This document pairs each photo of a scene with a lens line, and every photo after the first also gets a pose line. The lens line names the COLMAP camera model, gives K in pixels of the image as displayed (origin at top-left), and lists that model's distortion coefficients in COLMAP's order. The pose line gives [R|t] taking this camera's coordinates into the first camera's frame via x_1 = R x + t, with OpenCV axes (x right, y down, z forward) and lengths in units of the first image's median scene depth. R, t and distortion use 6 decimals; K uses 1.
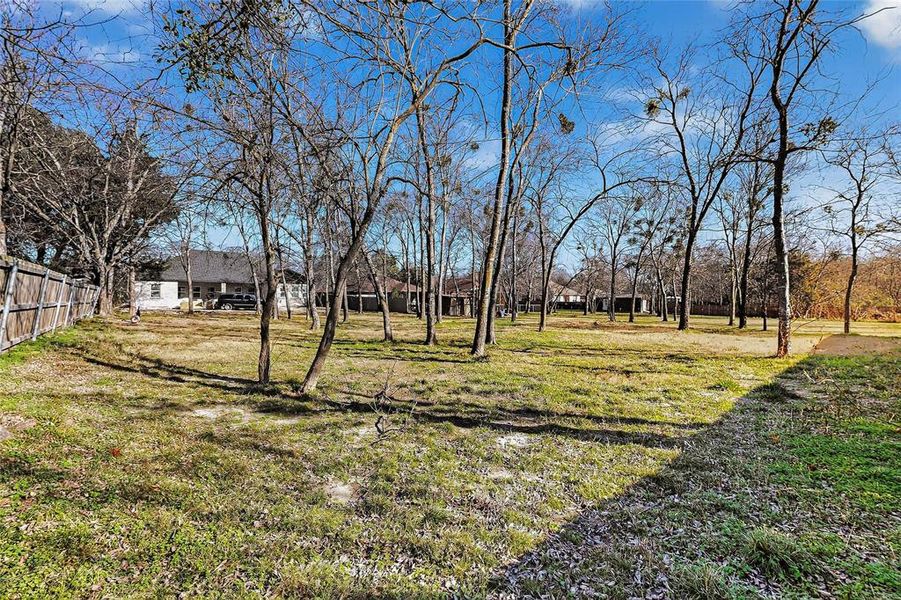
lens RADIAL K [[387.4, 0, 448.2], [0, 387.4, 298.3], [0, 0, 1]] dist [-0.002321, 0.000631]
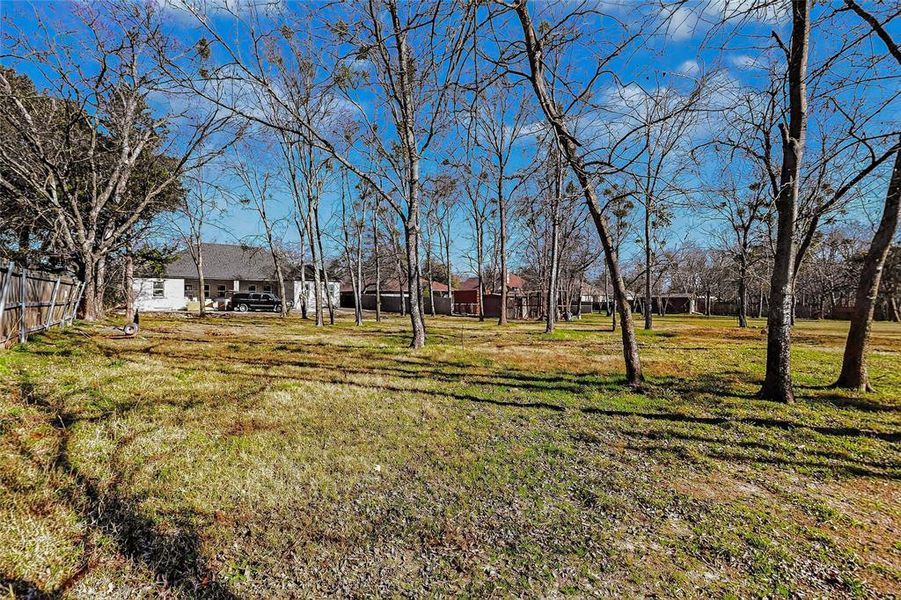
lens RADIAL K [[387.4, 0, 452.4], [0, 387.4, 299.0], [0, 0, 1]] dist [-0.002321, 0.000631]
pose [[0.999986, 0.000235, 0.005291, -0.147954], [-0.000242, 0.999999, 0.001410, 0.000933], [-0.005291, -0.001411, 0.999985, 0.188670]]
